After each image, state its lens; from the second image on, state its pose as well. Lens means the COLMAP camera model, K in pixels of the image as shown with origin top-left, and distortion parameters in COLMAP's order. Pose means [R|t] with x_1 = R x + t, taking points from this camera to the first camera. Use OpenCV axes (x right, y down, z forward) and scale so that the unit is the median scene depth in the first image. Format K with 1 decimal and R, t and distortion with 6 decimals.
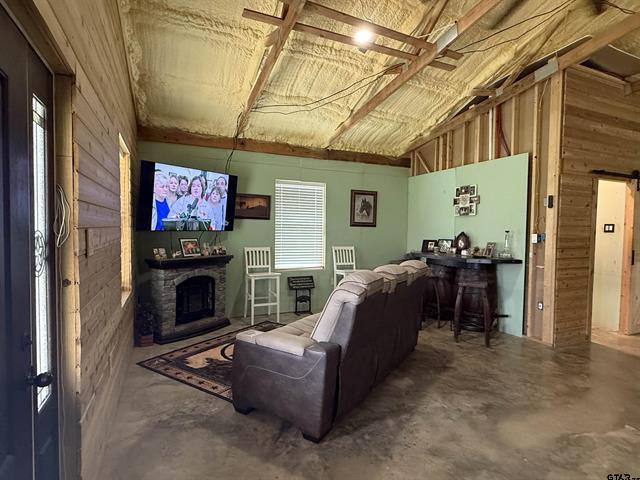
lens RADIAL K [[341.3, 0, 319.1], [0, 341.3, 241.7], [0, 0, 1]] dist [0.003767, -0.002243]
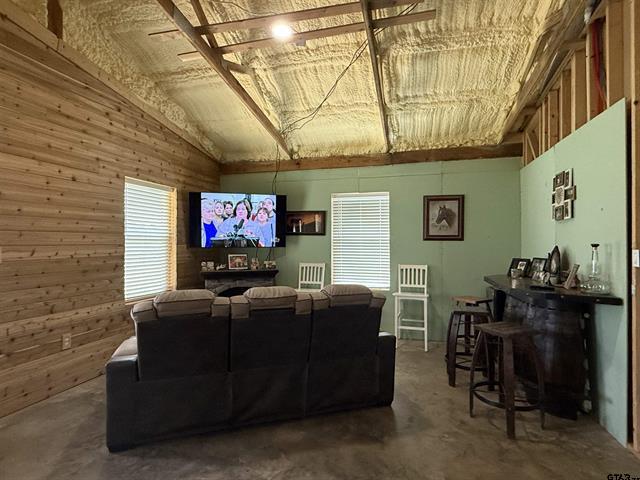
lens RADIAL K [[341.3, 0, 319.4], [0, 341.3, 242.6], [0, 0, 1]] dist [0.003767, -0.002243]
pose [[0.771460, -0.015021, -0.636101, 0.514670], [-0.013204, 0.999128, -0.039607, -0.005342], [0.636141, 0.038954, 0.770589, 0.259427]]
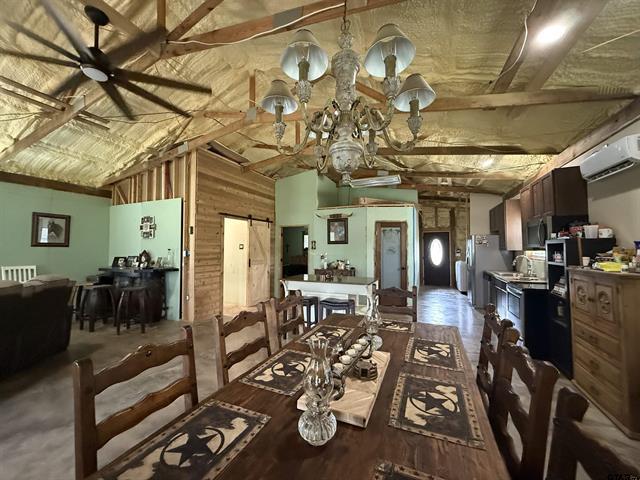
lens RADIAL K [[255.0, 0, 319.2], [0, 255.0, 240.3], [0, 0, 1]] dist [0.000795, -0.000235]
pose [[0.739164, 0.008397, 0.673473, 0.267143], [0.034940, 0.998098, -0.050792, 0.008406], [-0.672619, 0.061074, 0.737465, -0.220621]]
